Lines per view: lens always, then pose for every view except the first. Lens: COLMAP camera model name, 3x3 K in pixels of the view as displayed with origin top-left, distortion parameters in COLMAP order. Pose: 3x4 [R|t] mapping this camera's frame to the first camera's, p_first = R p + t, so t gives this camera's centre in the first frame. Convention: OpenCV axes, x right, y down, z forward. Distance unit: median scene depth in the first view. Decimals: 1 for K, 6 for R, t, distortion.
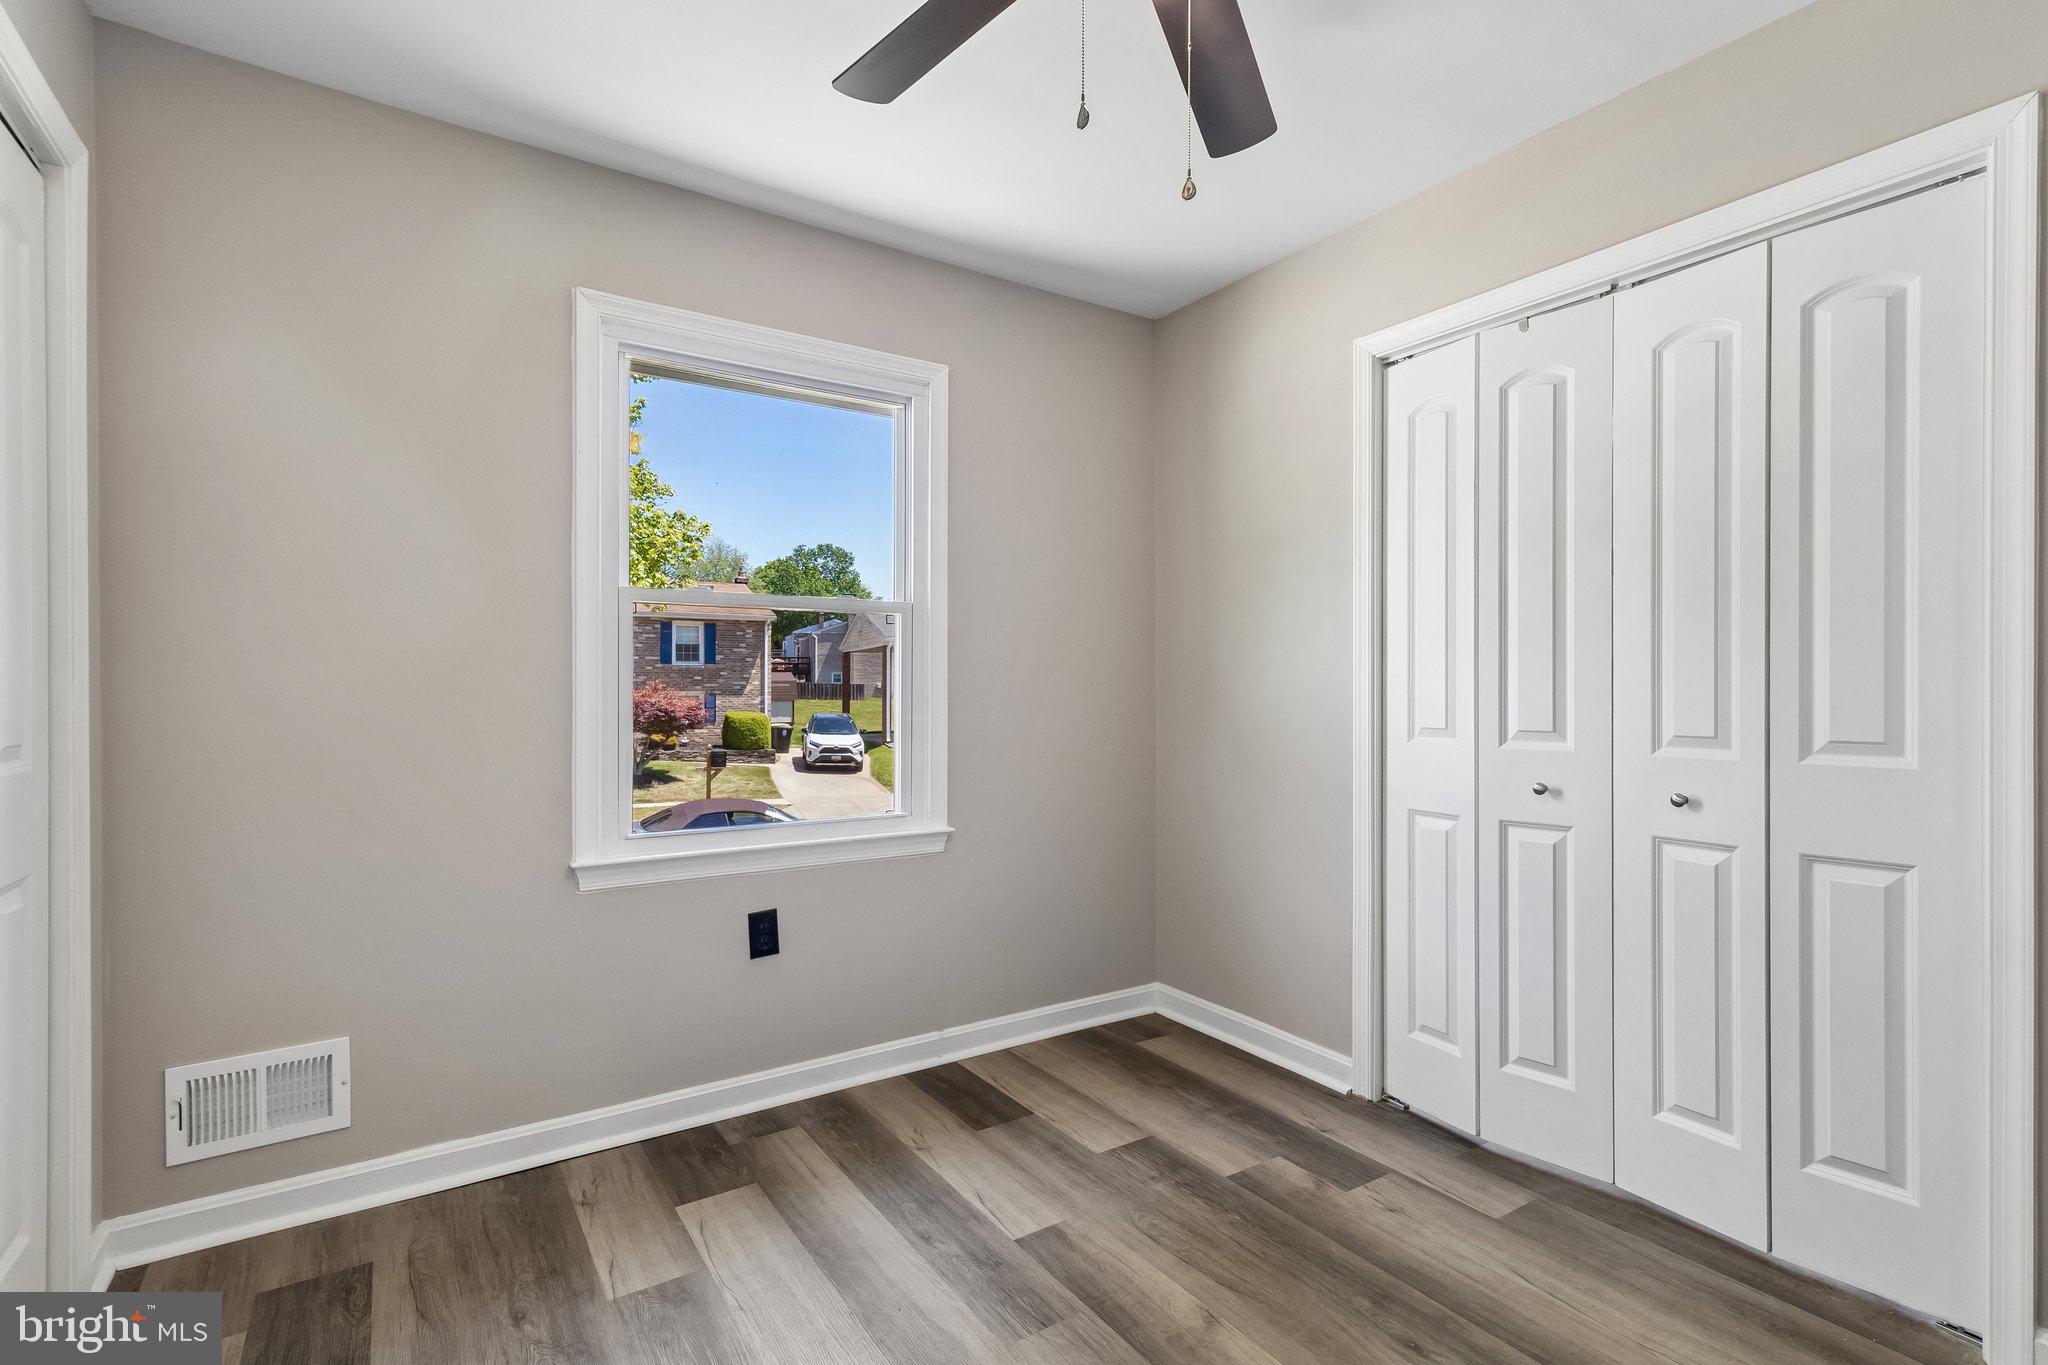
lens RADIAL K [[954.5, 0, 1023.0], [0, 954.5, 685.9], [0, 0, 1]] dist [-0.000168, 0.000303]
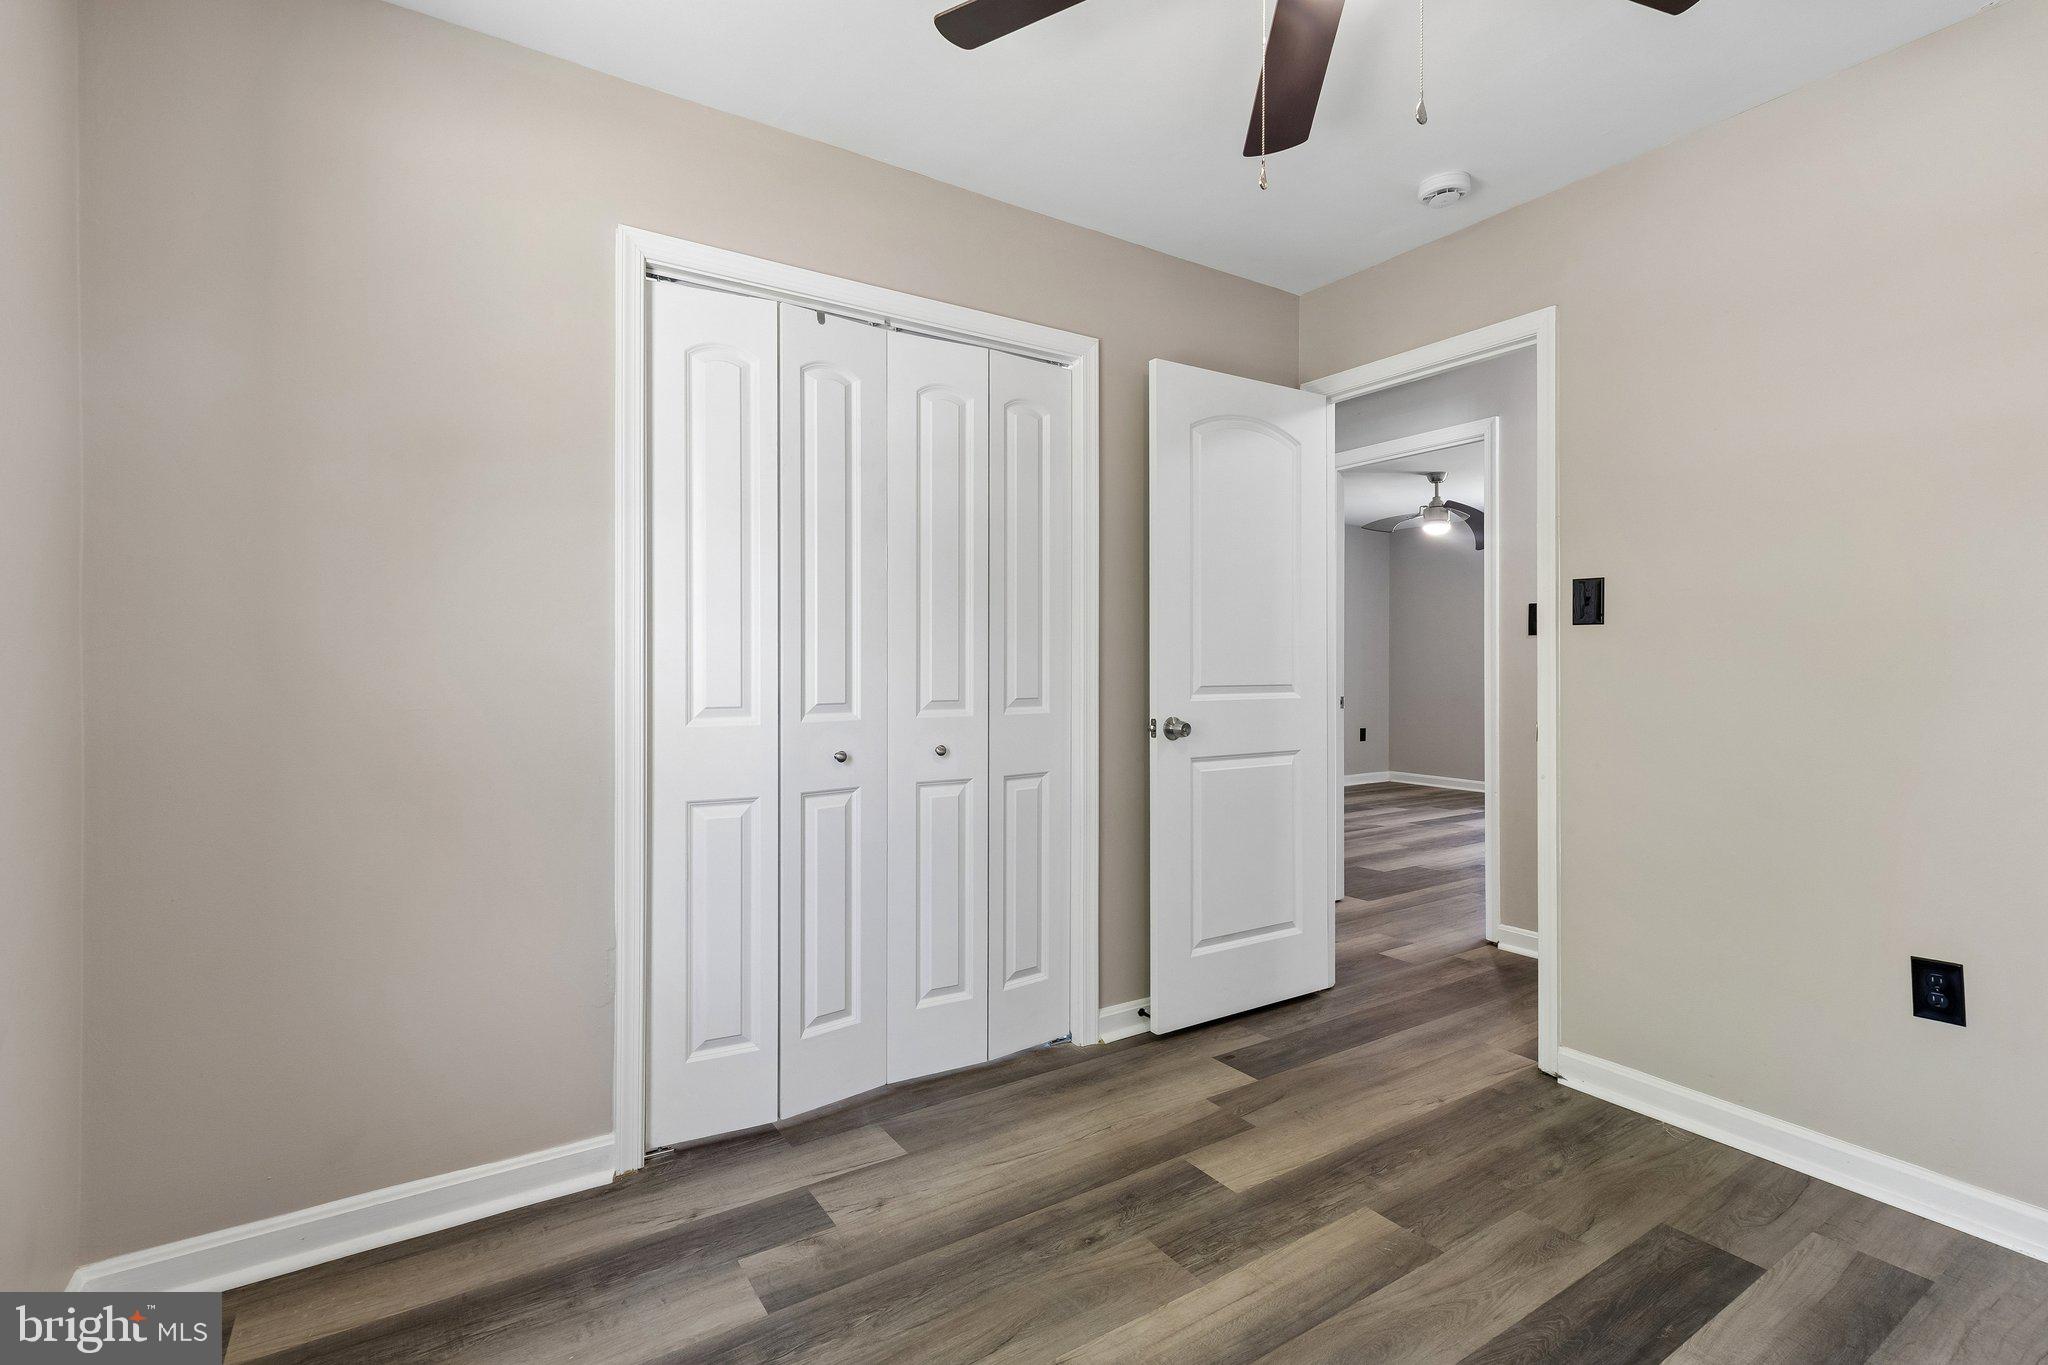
lens RADIAL K [[956.4, 0, 1019.5], [0, 956.4, 665.9], [0, 0, 1]] dist [0.004762, -0.000540]
pose [[-0.002774, 0.000392, 0.999996, -0.569009], [0.001286, 0.999999, -0.000389, 0.006251], [-0.999995, 0.001285, -0.002774, 0.844505]]
